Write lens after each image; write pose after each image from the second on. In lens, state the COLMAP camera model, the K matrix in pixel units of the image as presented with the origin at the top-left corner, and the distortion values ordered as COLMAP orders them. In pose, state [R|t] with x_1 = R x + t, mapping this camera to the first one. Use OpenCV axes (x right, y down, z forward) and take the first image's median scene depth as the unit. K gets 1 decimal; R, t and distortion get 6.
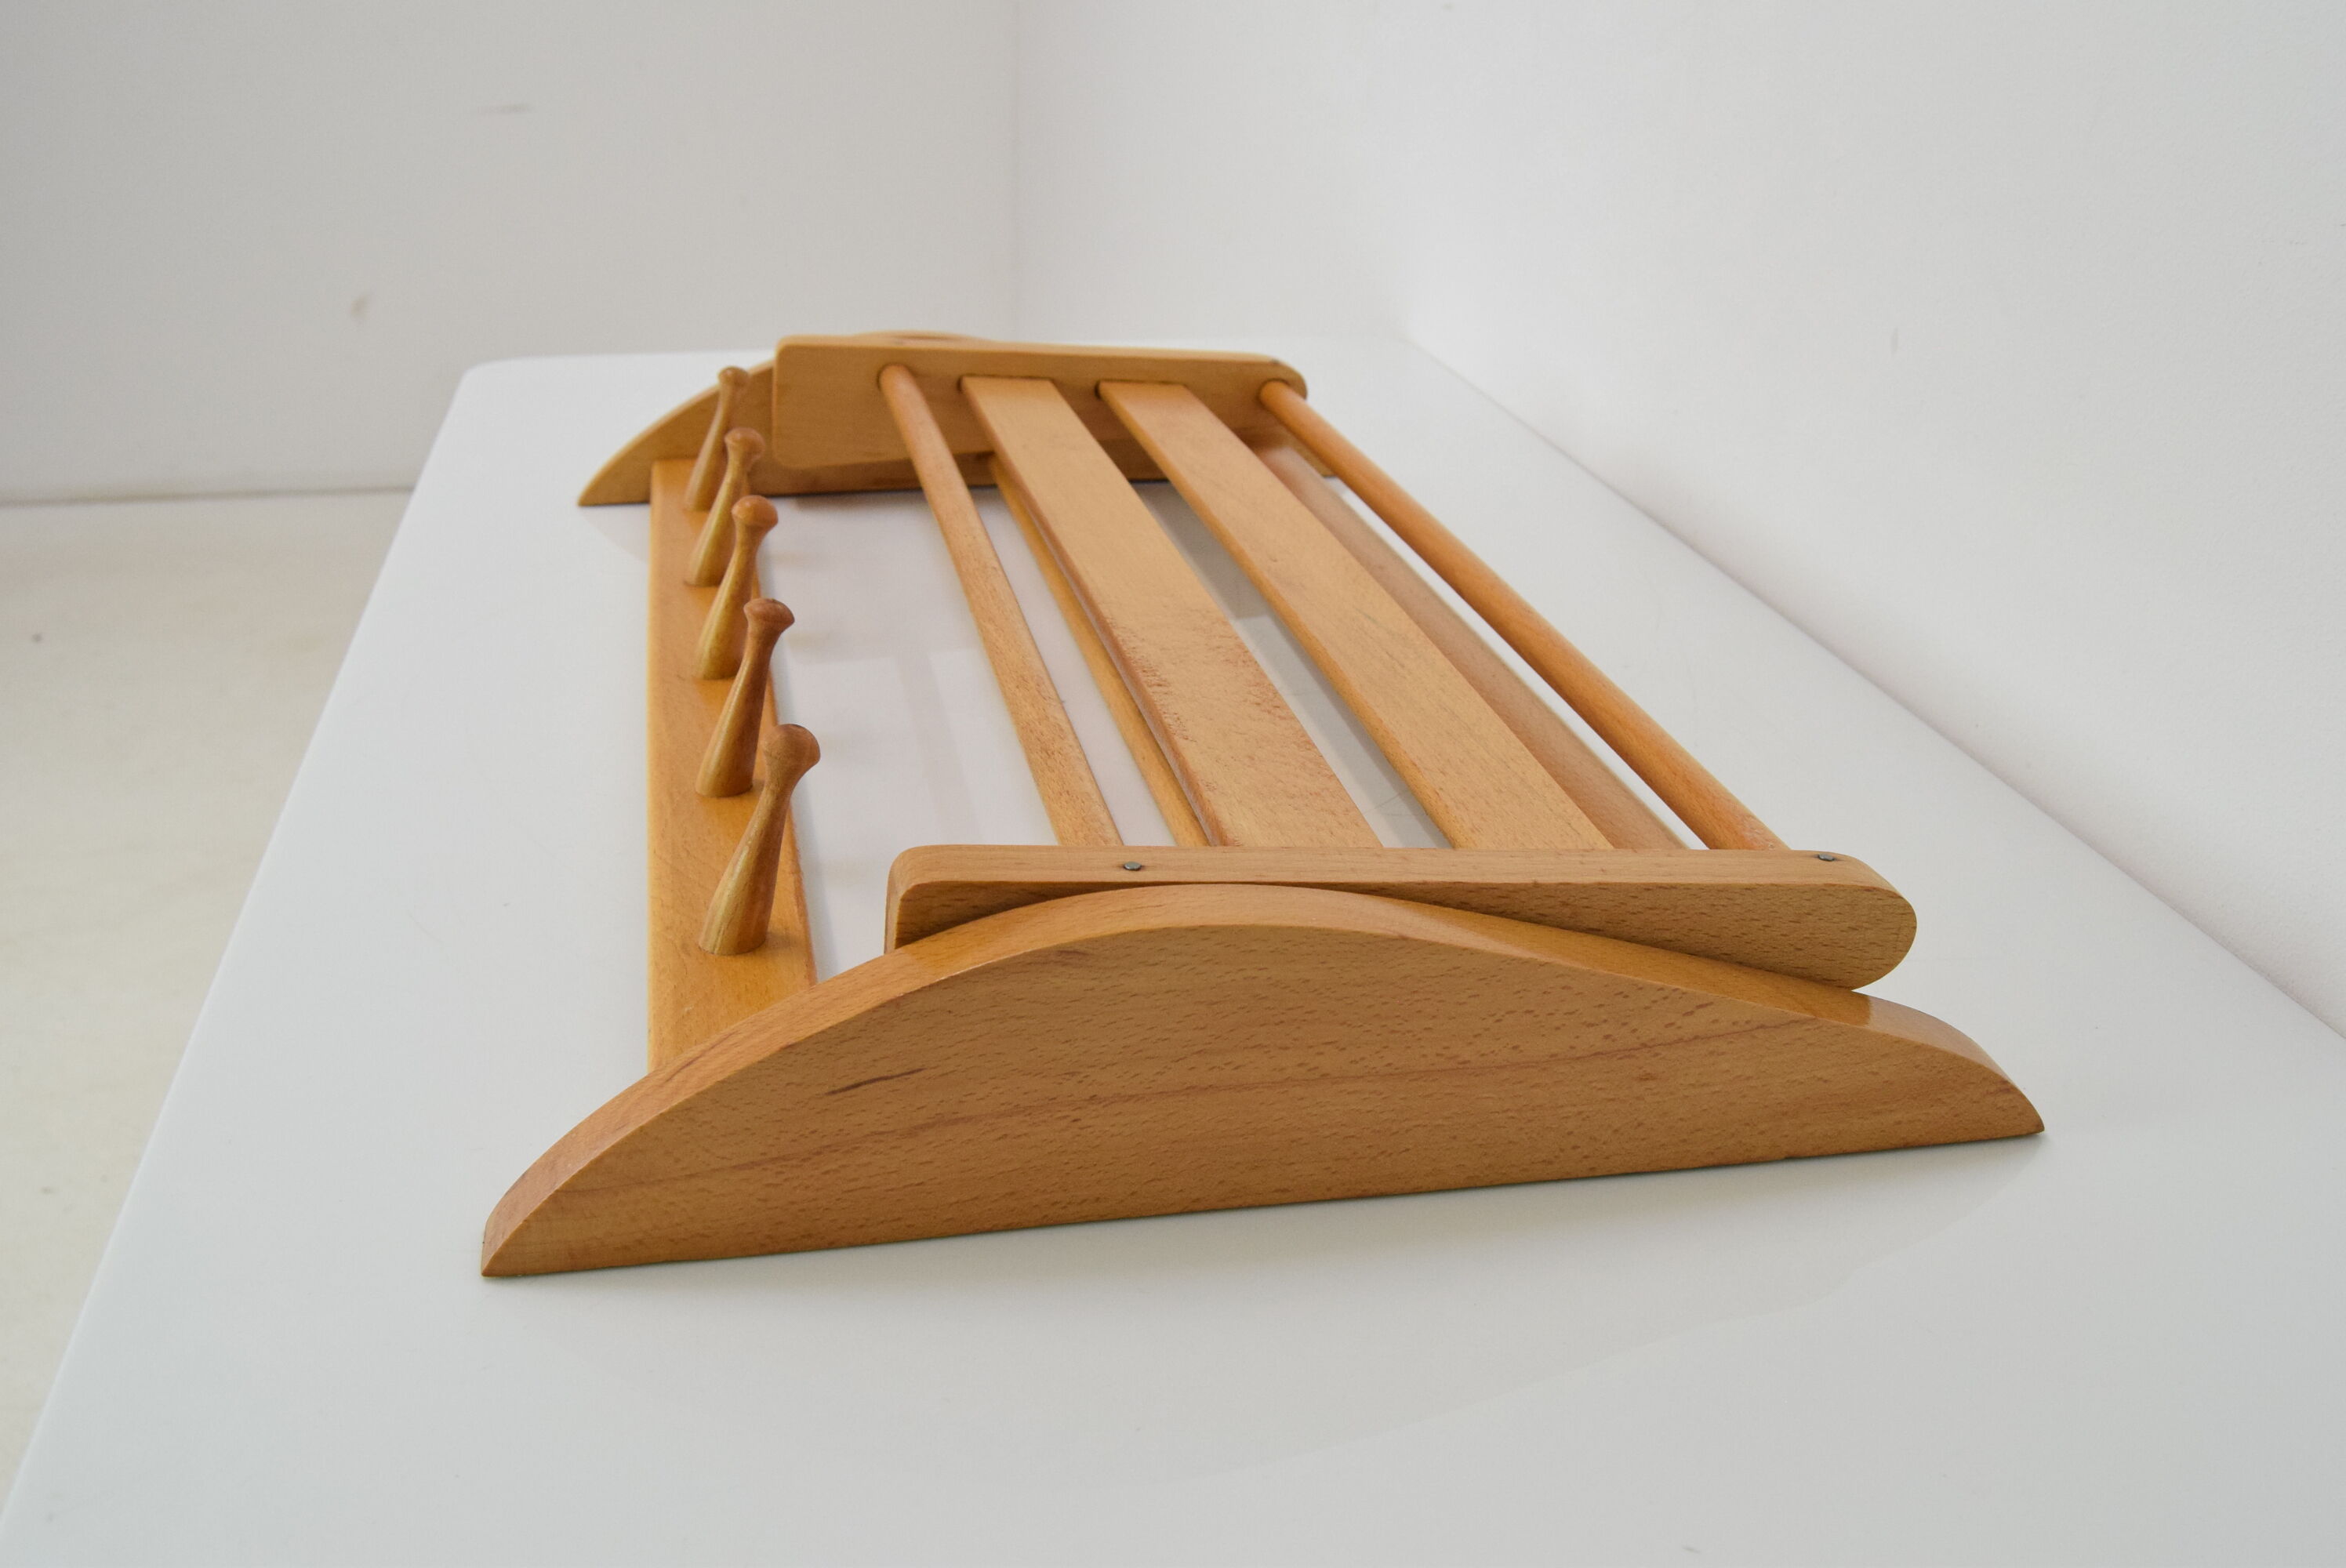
lens RADIAL K [[2254.7, 0, 1173.0], [0, 2254.7, 784.0], [0, 0, 1]] dist [-0.088464, 0.067101]
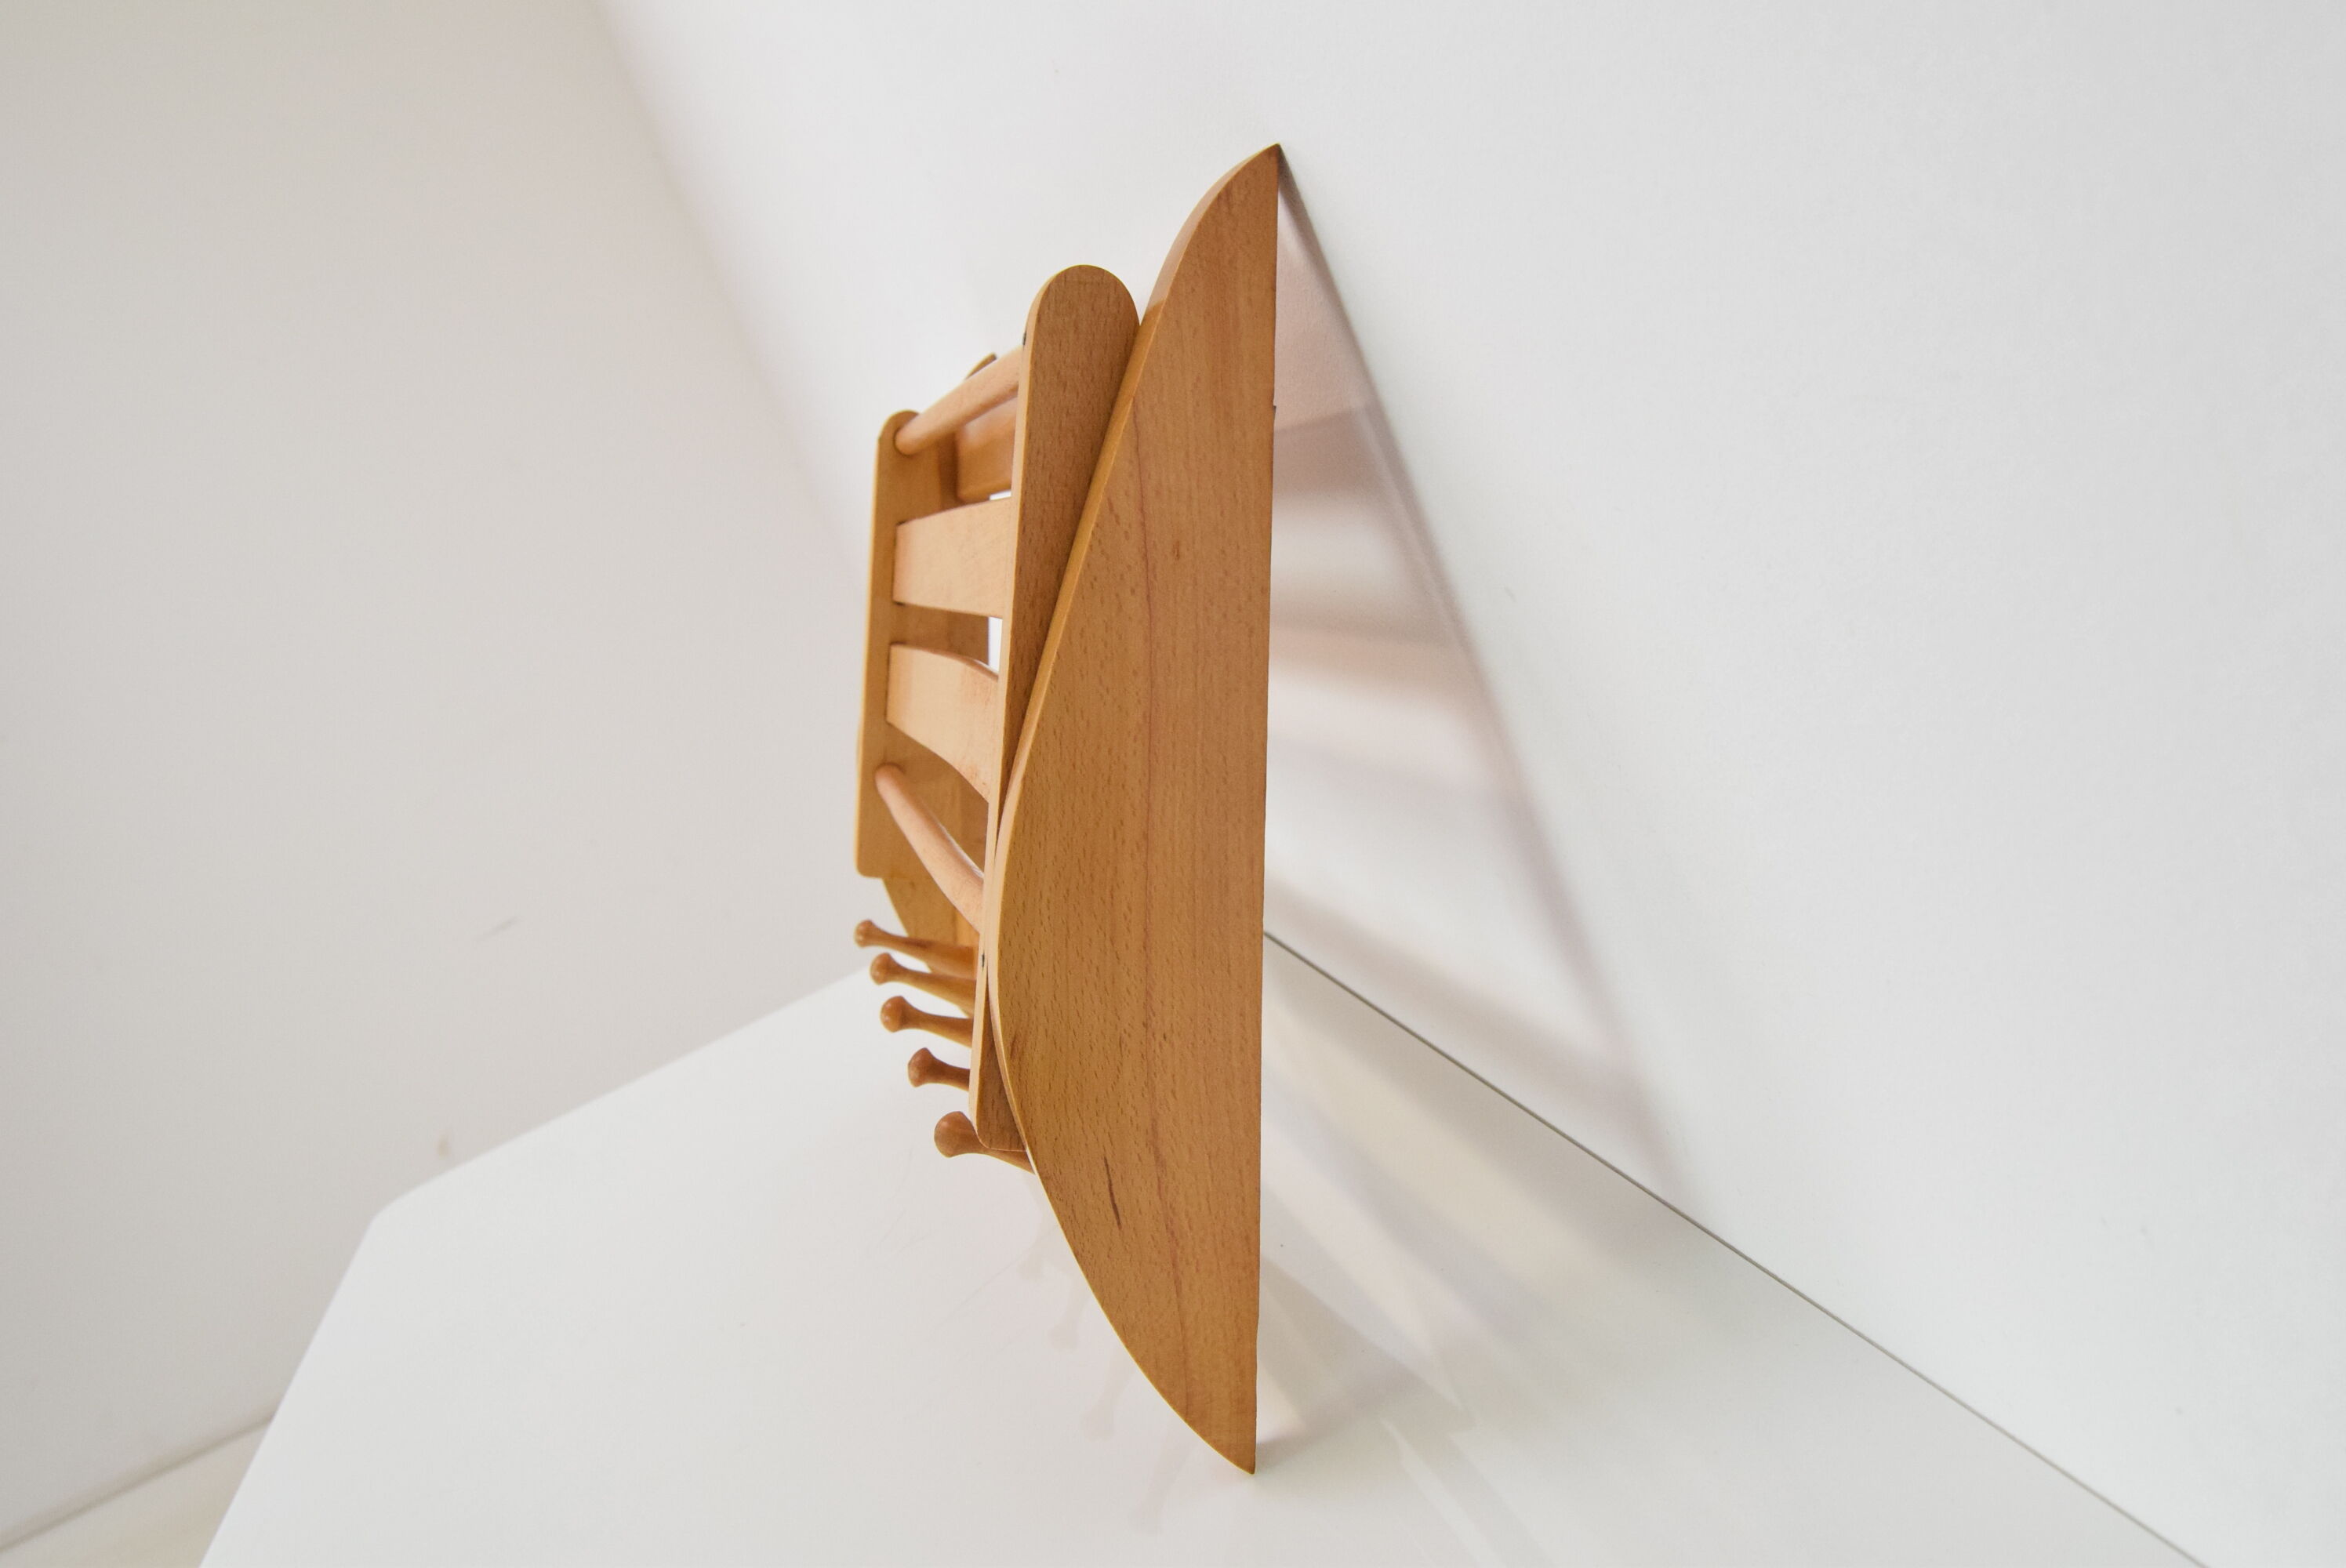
lens RADIAL K [[2254.7, 0, 1173.0], [0, 2254.7, 784.0], [0, 0, 1]] dist [-0.088464, 0.067101]
pose [[0.030291, -0.952973, -0.301539, 0.468168], [0.978009, 0.090537, -0.187885, 0.375642], [0.206349, -0.289216, 0.934759, -0.132295]]
